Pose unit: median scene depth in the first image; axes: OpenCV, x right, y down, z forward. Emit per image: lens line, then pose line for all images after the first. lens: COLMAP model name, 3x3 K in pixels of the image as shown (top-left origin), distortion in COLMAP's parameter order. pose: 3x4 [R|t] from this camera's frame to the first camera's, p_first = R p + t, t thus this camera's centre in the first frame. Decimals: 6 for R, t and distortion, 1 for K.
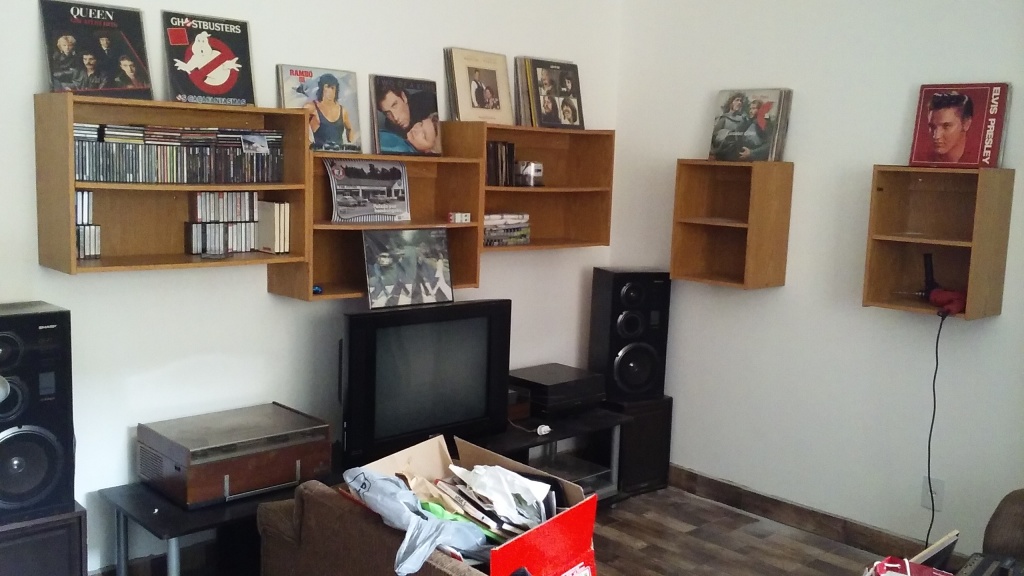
lens RADIAL K [[926.7, 0, 513.0], [0, 926.7, 290.8], [0, 0, 1]] dist [-0.056432, 0.000000]
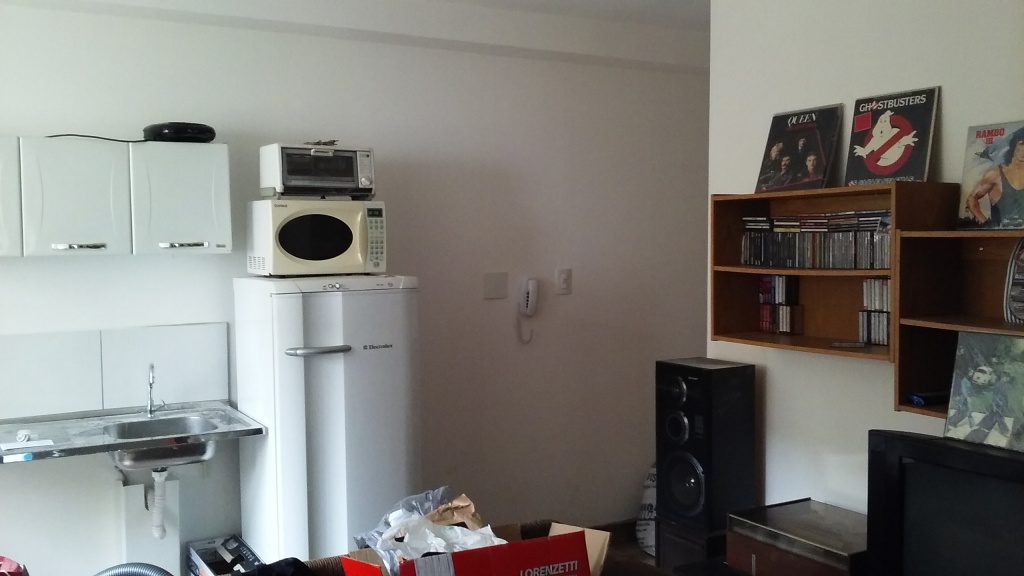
lens RADIAL K [[926.7, 0, 512.8], [0, 926.7, 287.5], [0, 0, 1]] dist [-0.056432, 0.000000]
pose [[-0.212250, 0.010423, -0.977160, 0.670249], [-0.133748, 0.990223, 0.039614, -0.086652], [0.968019, 0.139101, -0.208781, 0.842376]]
